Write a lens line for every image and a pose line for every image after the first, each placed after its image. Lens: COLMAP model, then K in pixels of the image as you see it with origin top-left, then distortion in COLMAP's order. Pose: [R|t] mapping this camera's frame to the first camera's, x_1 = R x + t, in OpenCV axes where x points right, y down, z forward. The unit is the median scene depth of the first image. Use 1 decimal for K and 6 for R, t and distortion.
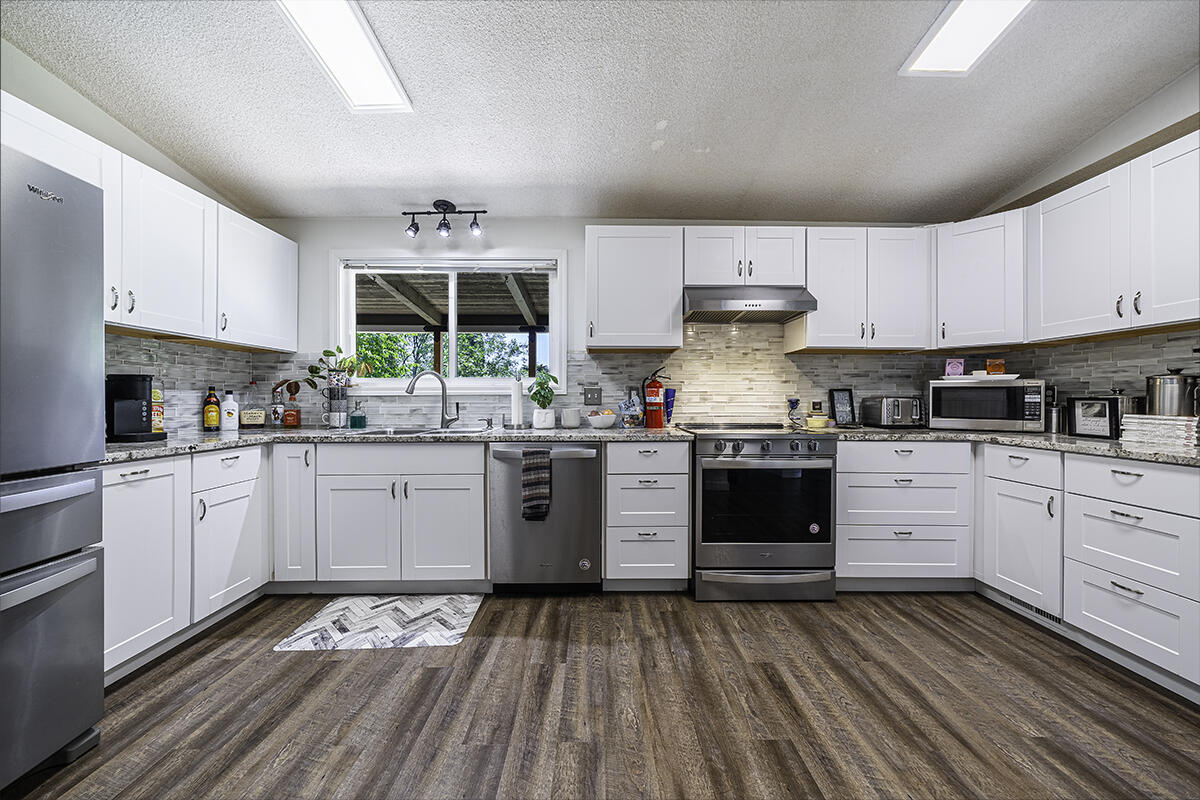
lens RADIAL K [[415.5, 0, 606.3], [0, 415.5, 400.2], [0, 0, 1]] dist [-0.000962, -0.000248]
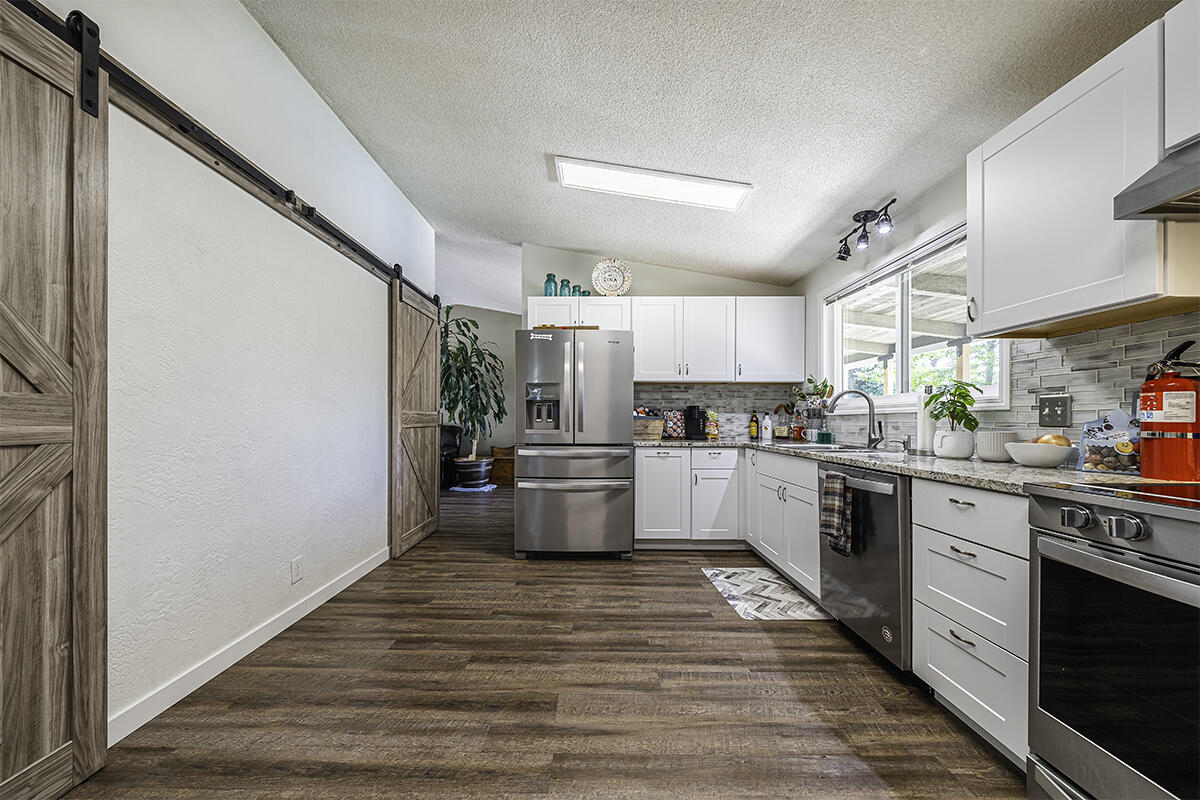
lens RADIAL K [[434.1, 0, 597.7], [0, 434.1, 421.8], [0, 0, 1]] dist [0.000296, 0.000000]
pose [[-0.017320, 0.004134, -0.999841, 0.735182], [-0.003750, 0.999984, 0.004199, 0.005819], [0.999843, 0.003822, -0.017305, 0.473770]]
